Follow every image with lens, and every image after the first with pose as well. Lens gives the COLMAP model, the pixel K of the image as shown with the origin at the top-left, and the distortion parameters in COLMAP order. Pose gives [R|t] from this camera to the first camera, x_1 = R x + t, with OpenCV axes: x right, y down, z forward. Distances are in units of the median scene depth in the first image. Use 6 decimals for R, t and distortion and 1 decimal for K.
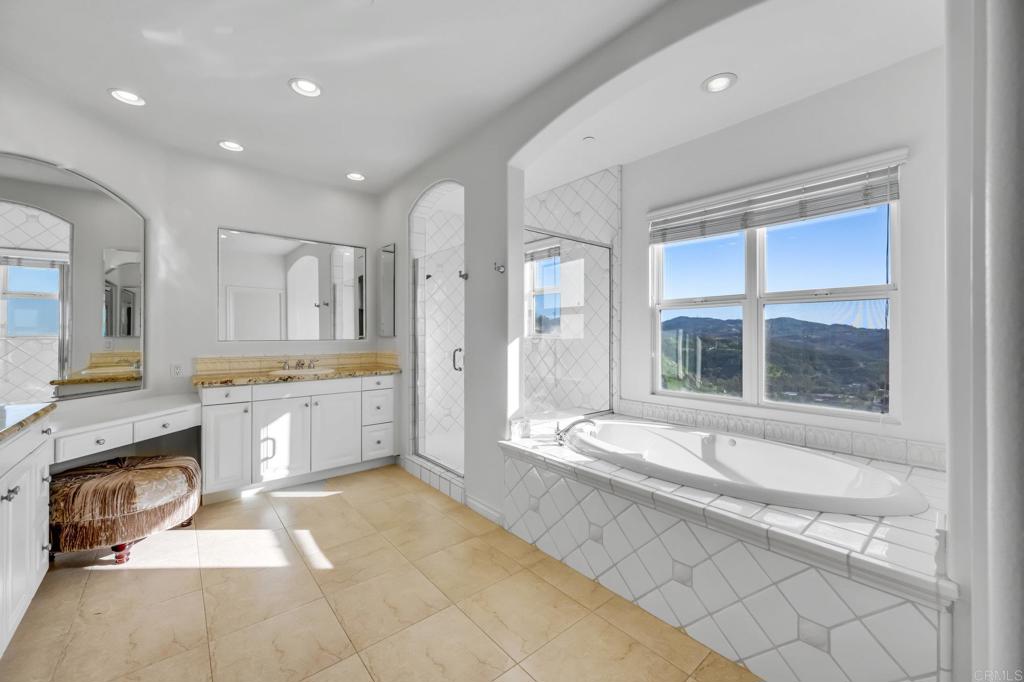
lens RADIAL K [[403.0, 0, 512.0], [0, 403.0, 341.0], [0, 0, 1]] dist [0.000012, 0.000032]
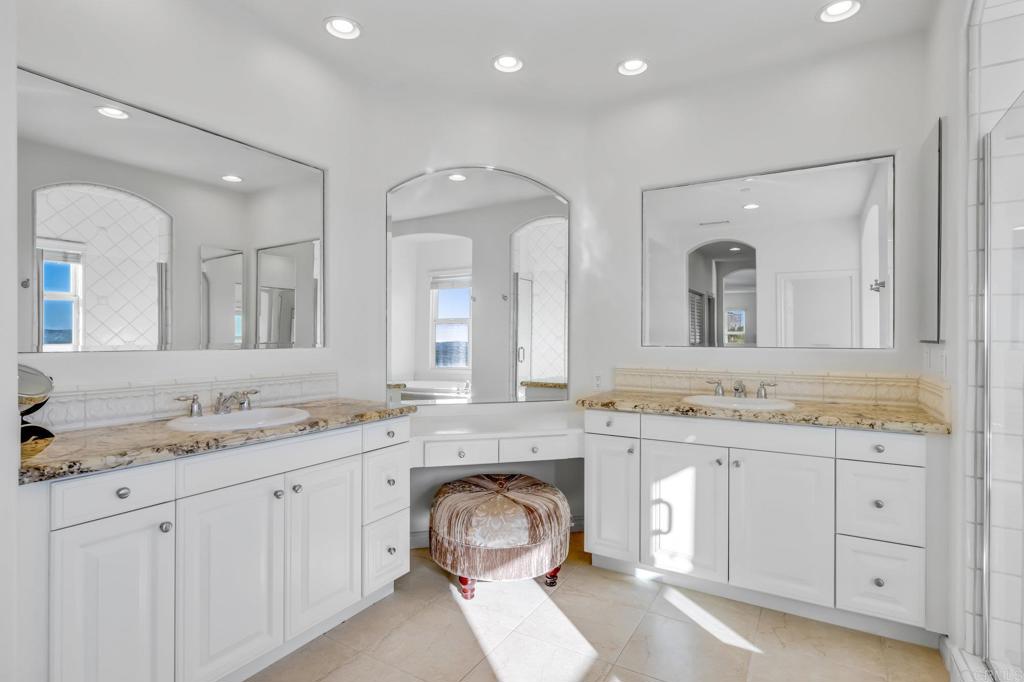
lens RADIAL K [[513.9, 0, 512.0], [0, 513.9, 341.0], [0, 0, 1]] dist [0.003152, 0.000149]
pose [[0.322011, 0.008149, -0.946701, 0.082546], [-0.018269, 0.999830, 0.002393, -0.007843], [0.946560, 0.016525, 0.322105, 0.513887]]
